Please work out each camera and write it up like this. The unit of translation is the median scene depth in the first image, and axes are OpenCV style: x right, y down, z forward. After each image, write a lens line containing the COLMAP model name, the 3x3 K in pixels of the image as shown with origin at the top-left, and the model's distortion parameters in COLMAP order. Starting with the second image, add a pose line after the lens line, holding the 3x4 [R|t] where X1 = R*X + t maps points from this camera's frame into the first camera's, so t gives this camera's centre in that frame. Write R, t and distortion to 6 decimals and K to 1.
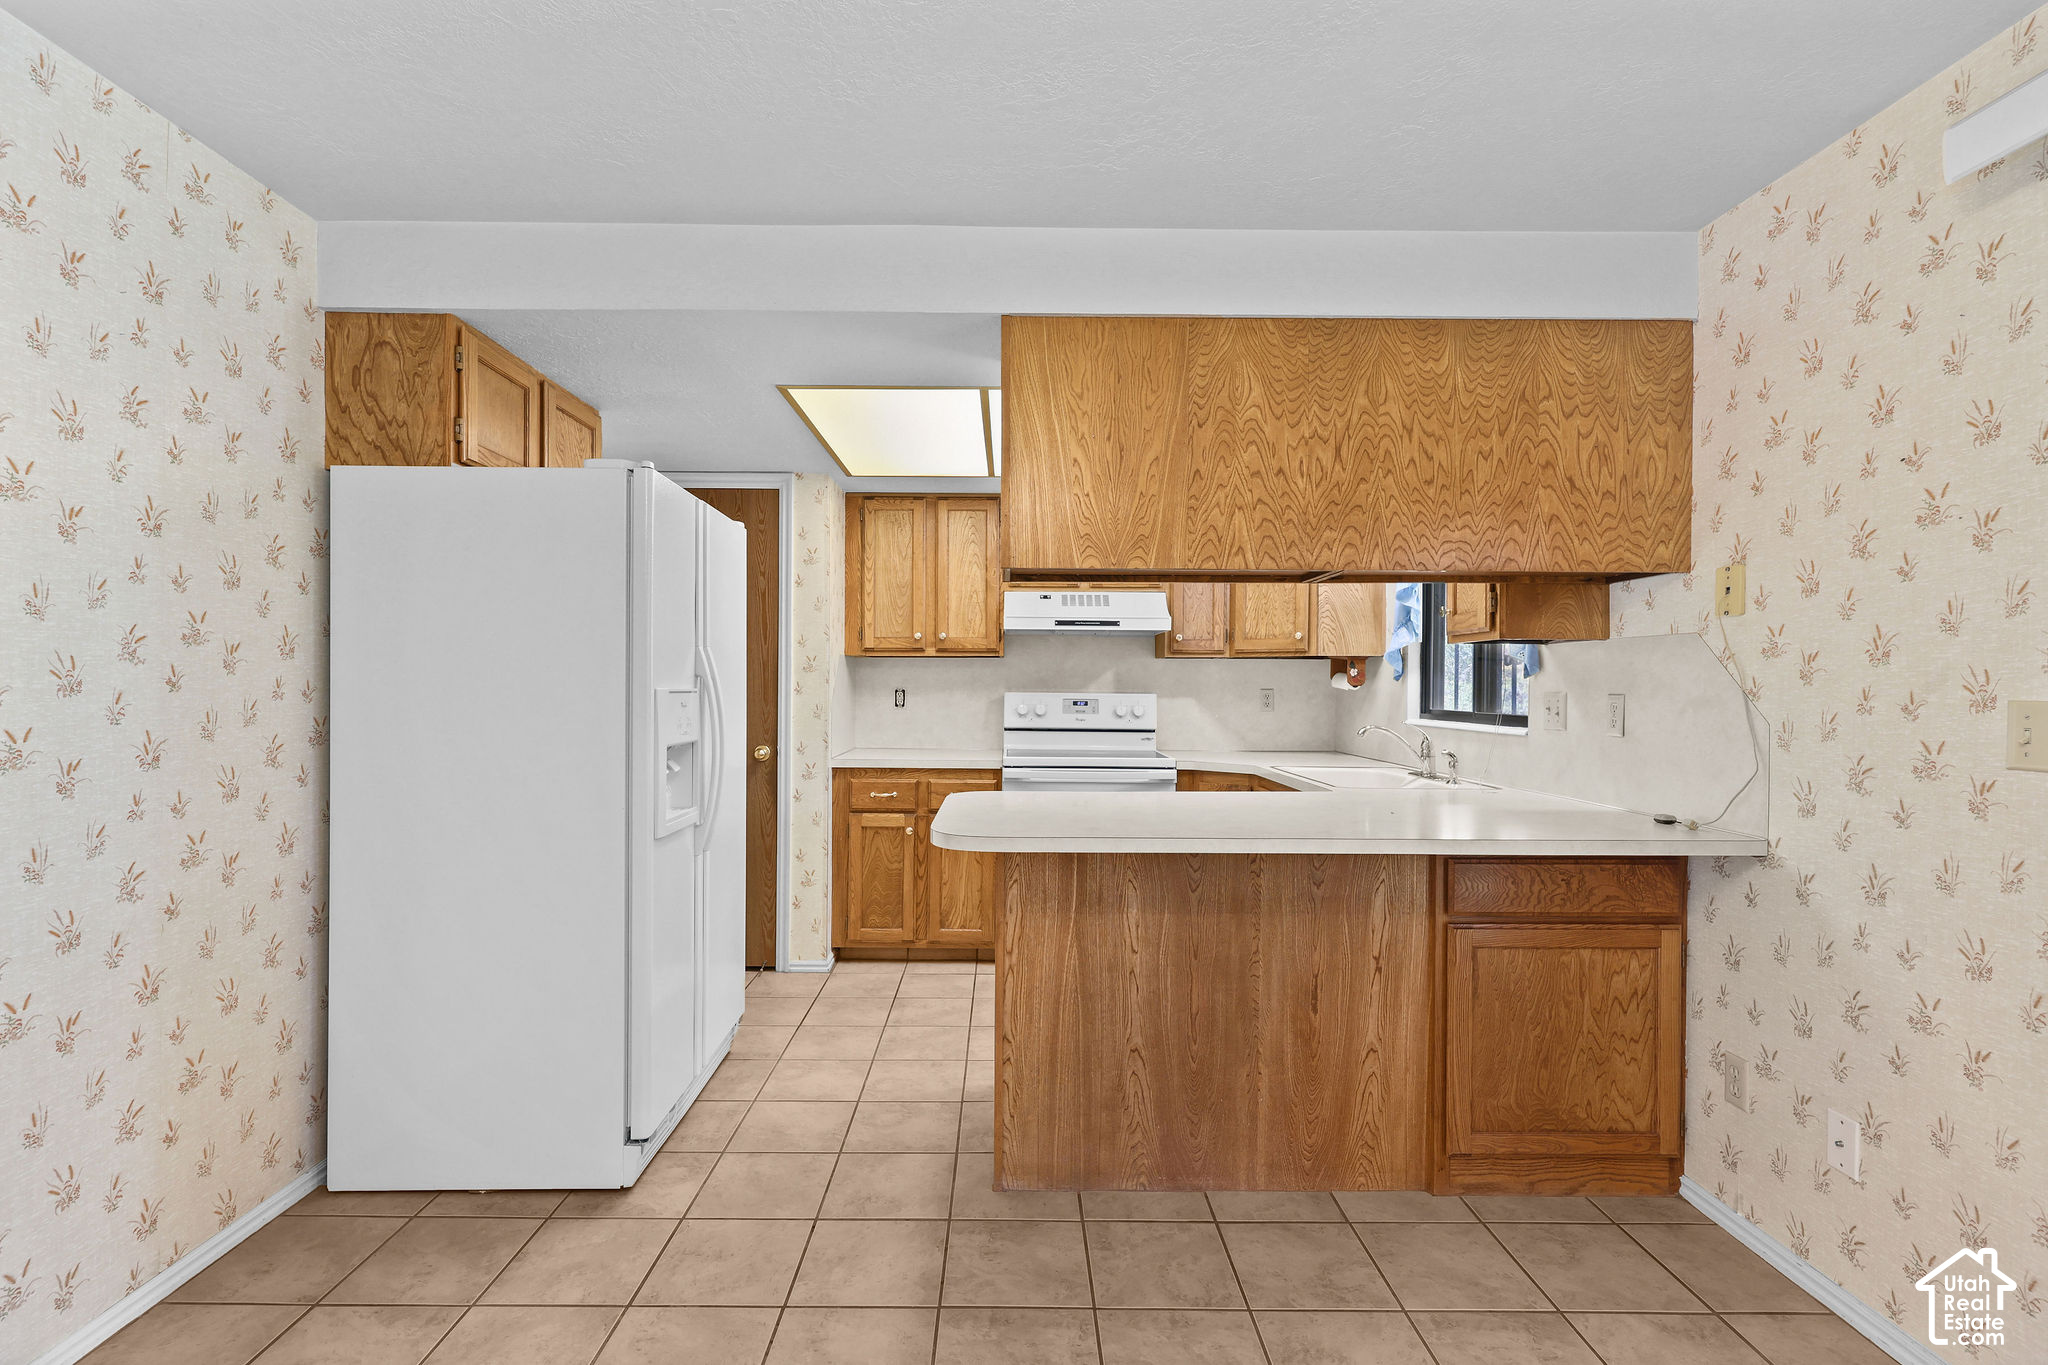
lens RADIAL K [[944.8, 0, 1013.2], [0, 944.8, 689.4], [0, 0, 1]] dist [0.001703, 0.000407]
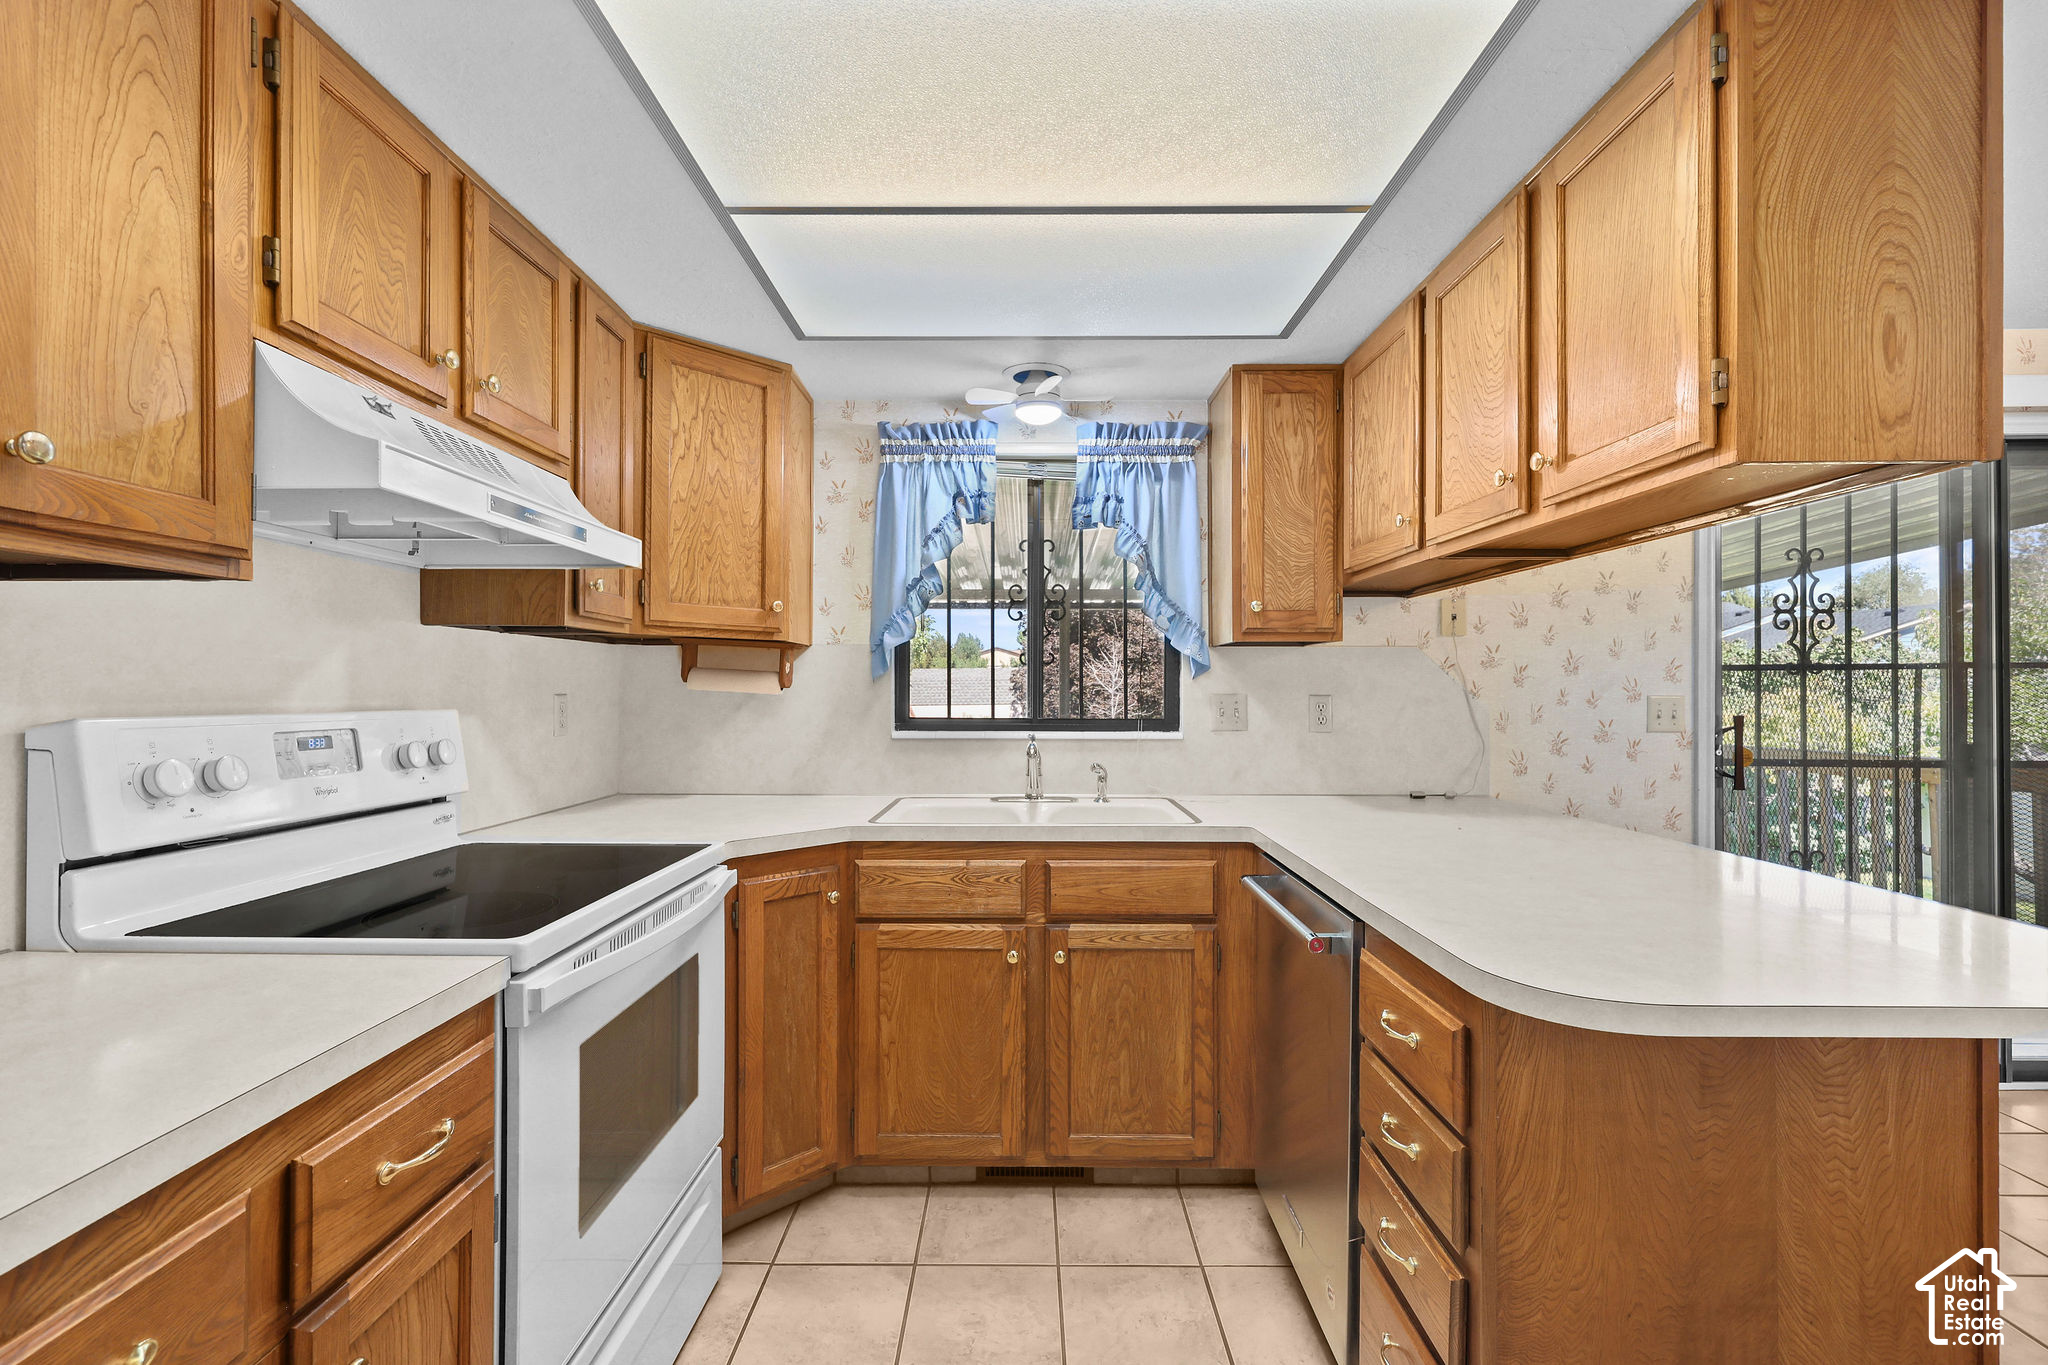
lens RADIAL K [[902.2, 0, 1024.0], [0, 902.2, 682.5], [0, 0, 1]] dist [0.002080, 0.000288]
pose [[0.012846, 0.000982, 0.999917, -0.502851], [0.003671, 0.999993, -0.001029, -0.011186], [-0.999911, 0.003684, 0.012843, 1.502457]]
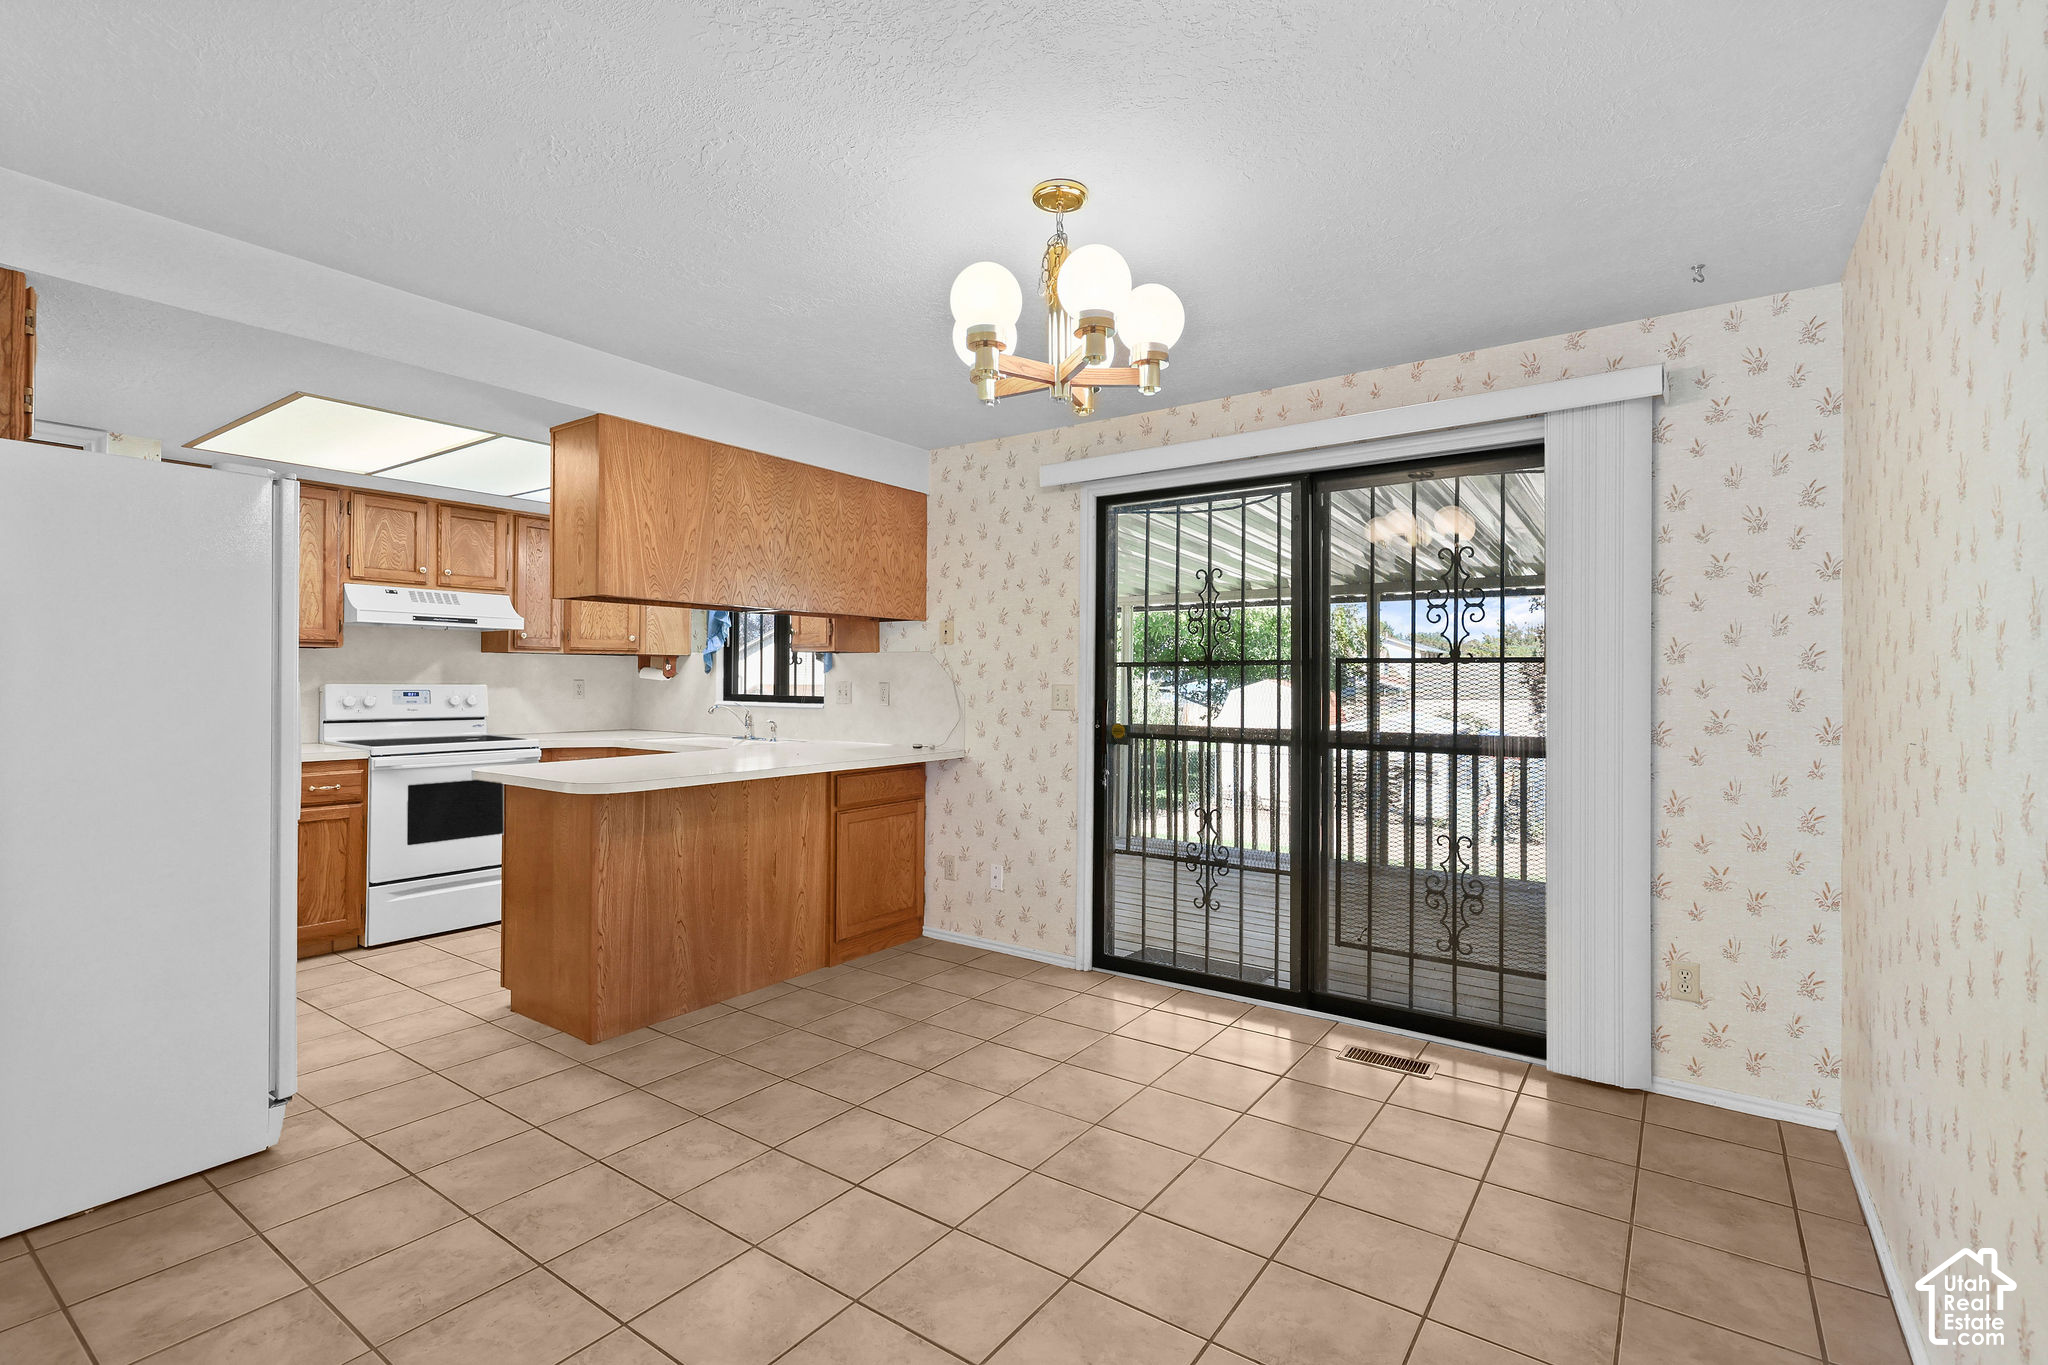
lens RADIAL K [[934.4, 0, 1024.0], [0, 934.4, 682.5], [0, 0, 1]] dist [-0.000985, 0.000183]
pose [[0.581047, -0.005408, 0.813852, -0.761151], [0.001963, 0.999984, 0.005243, -0.004704], [-0.813867, -0.001449, 0.581049, -0.306855]]
